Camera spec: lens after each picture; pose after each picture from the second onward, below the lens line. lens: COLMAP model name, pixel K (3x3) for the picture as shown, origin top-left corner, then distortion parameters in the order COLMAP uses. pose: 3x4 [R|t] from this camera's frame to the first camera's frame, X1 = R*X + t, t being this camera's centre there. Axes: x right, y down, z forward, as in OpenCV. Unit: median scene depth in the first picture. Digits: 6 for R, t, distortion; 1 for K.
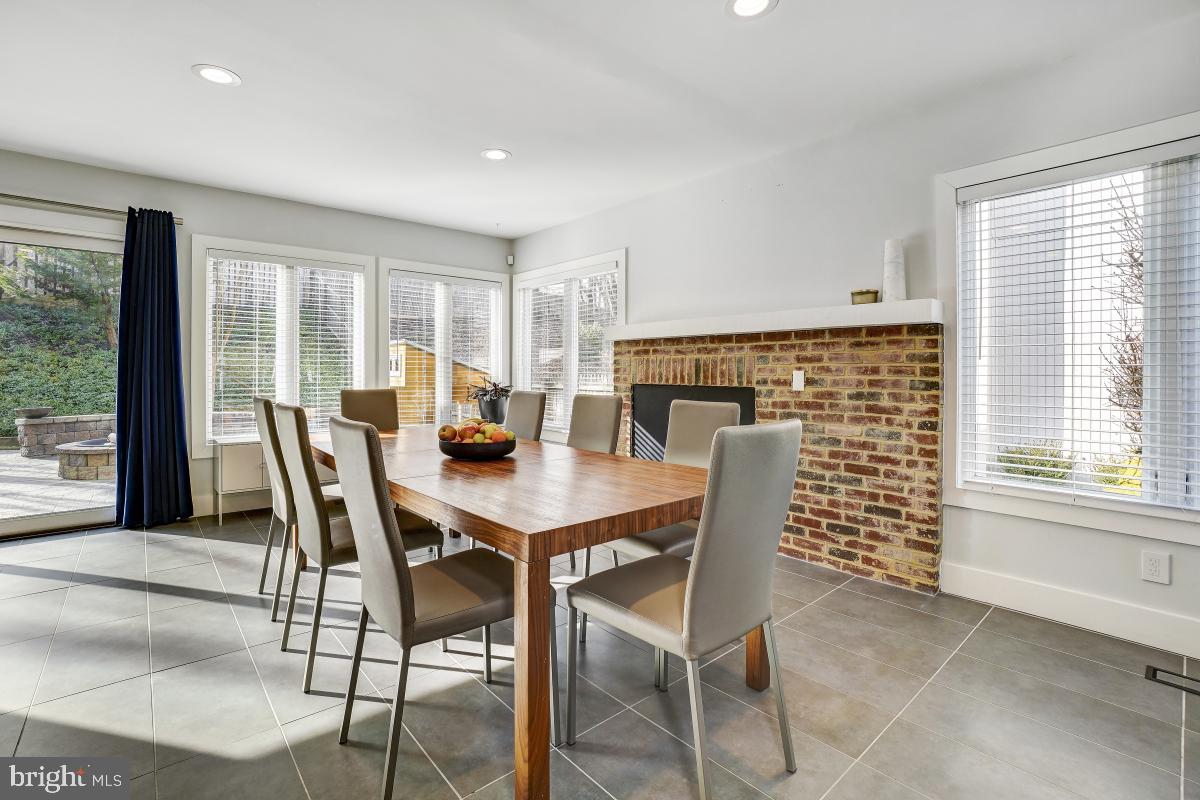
lens RADIAL K [[535.2, 0, 591.3], [0, 535.2, 378.4], [0, 0, 1]] dist [-0.071228, 0.026386]
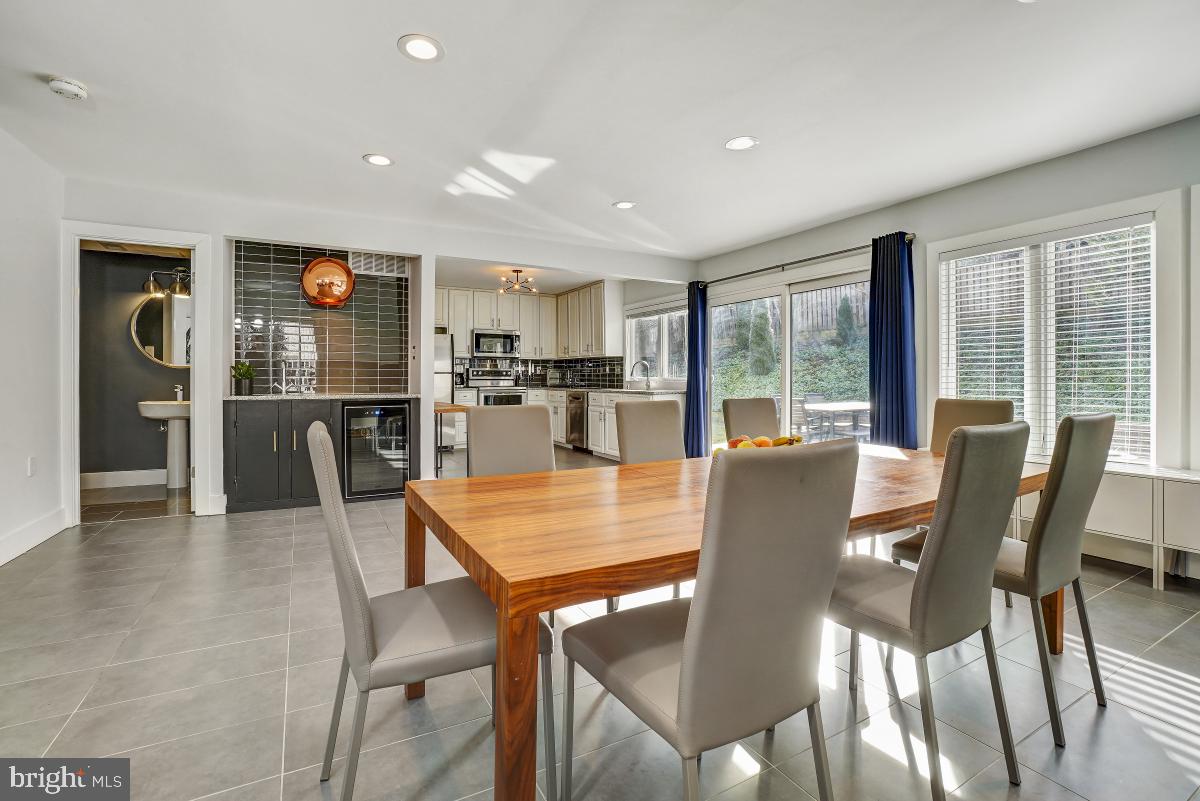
lens RADIAL K [[535.2, 0, 591.3], [0, 535.2, 378.9], [0, 0, 1]] dist [-0.071228, 0.026386]
pose [[-0.210762, -0.001356, -0.977536, 0.440898], [-0.013381, 0.999909, 0.001498, -0.004323], [0.977446, 0.013396, -0.210761, 0.663364]]
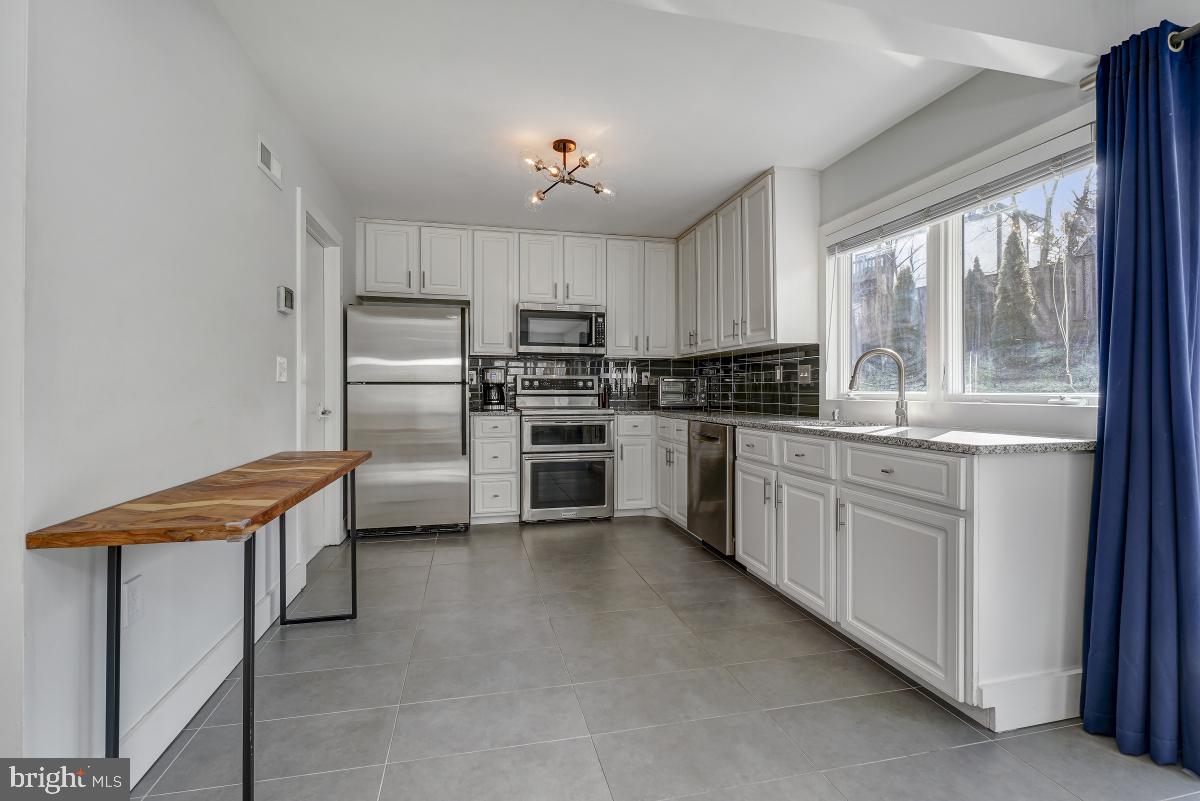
lens RADIAL K [[538.1, 0, 600.0], [0, 538.1, 400.5], [0, 0, 1]] dist [-0.001564, -0.000093]
pose [[-0.455479, 0.012047, -0.890165, -0.769423], [-0.012915, 0.999714, 0.020138, -0.007621], [0.890153, 0.020669, -0.455193, 0.403148]]
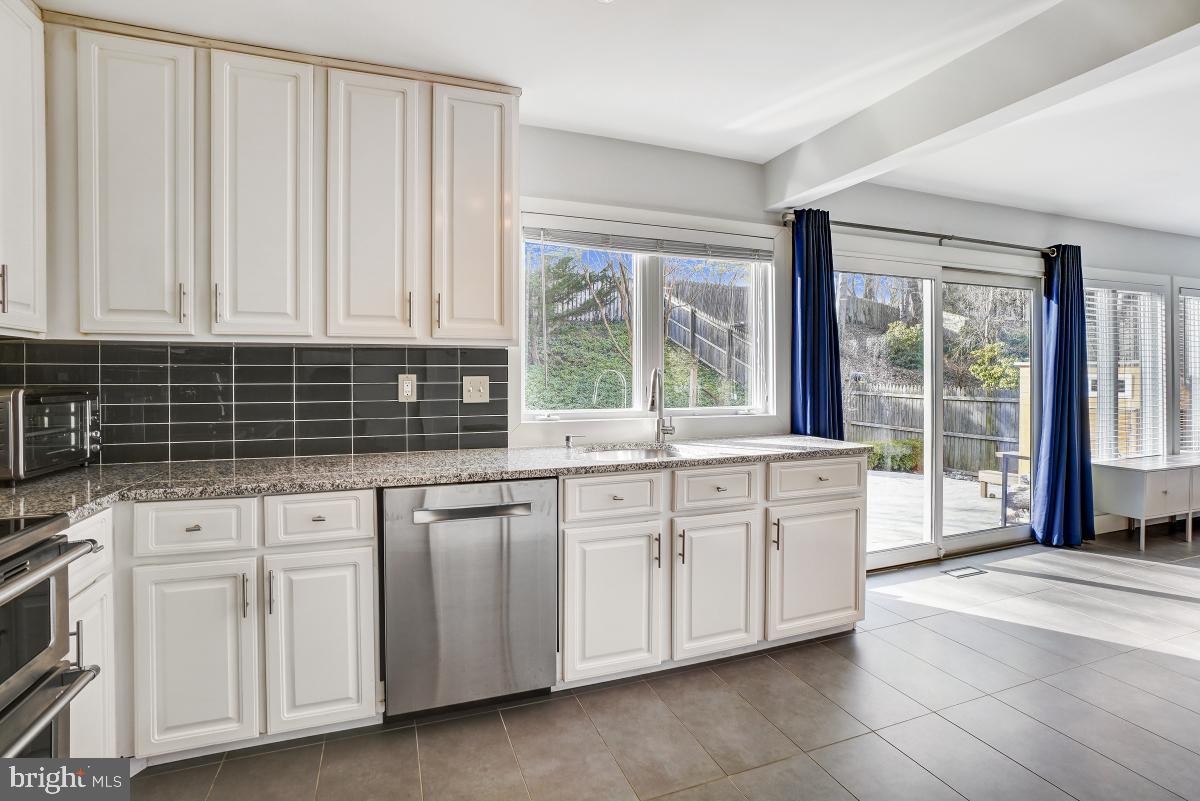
lens RADIAL K [[564.4, 0, 598.1], [0, 564.4, 380.1], [0, 0, 1]] dist [-0.058084, 0.023944]
pose [[0.938680, -0.005561, -0.344745, -1.481517], [0.003302, 0.999969, -0.007138, -0.049984], [0.344774, 0.005562, 0.938669, -0.408124]]
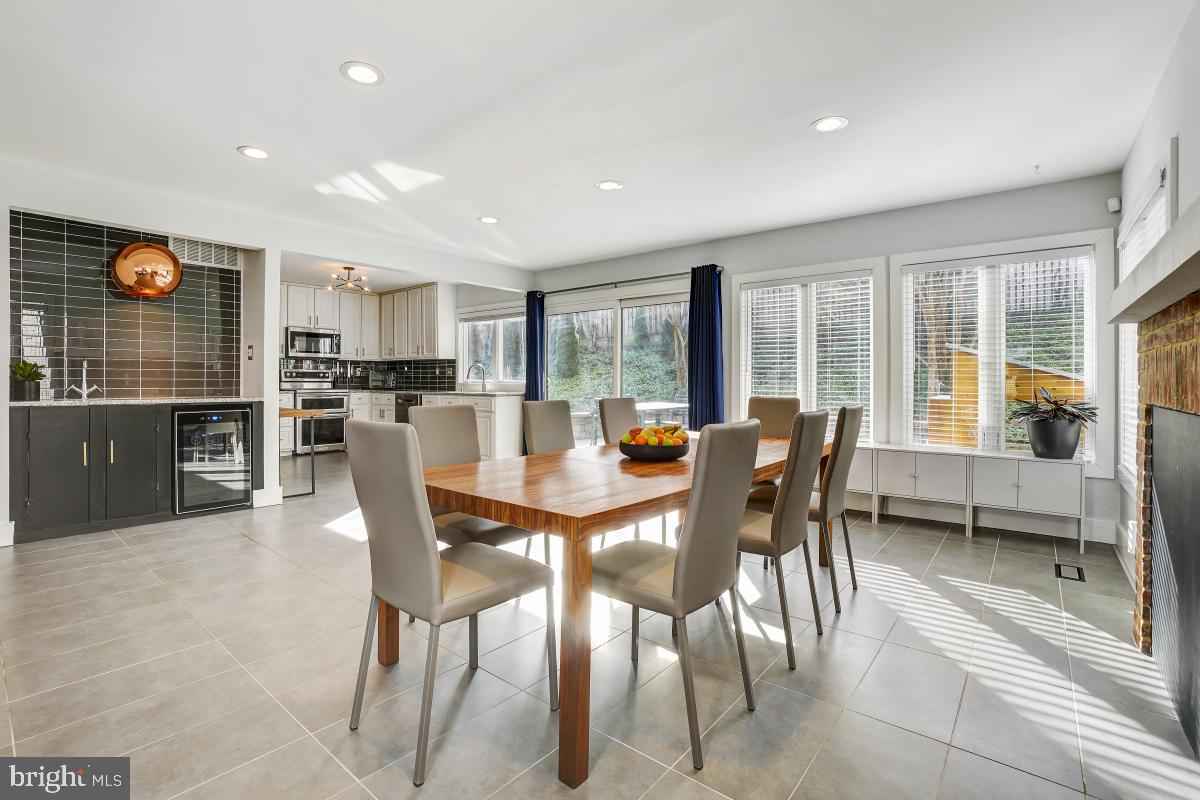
lens RADIAL K [[548.6, 0, 588.5], [0, 548.6, 382.2], [0, 0, 1]] dist [-0.066237, 0.022858]
pose [[0.160477, 0.000900, -0.987039, 0.608536], [-0.015686, 0.999876, -0.001639, -0.003951], [0.986915, 0.015746, 0.160472, 0.499845]]
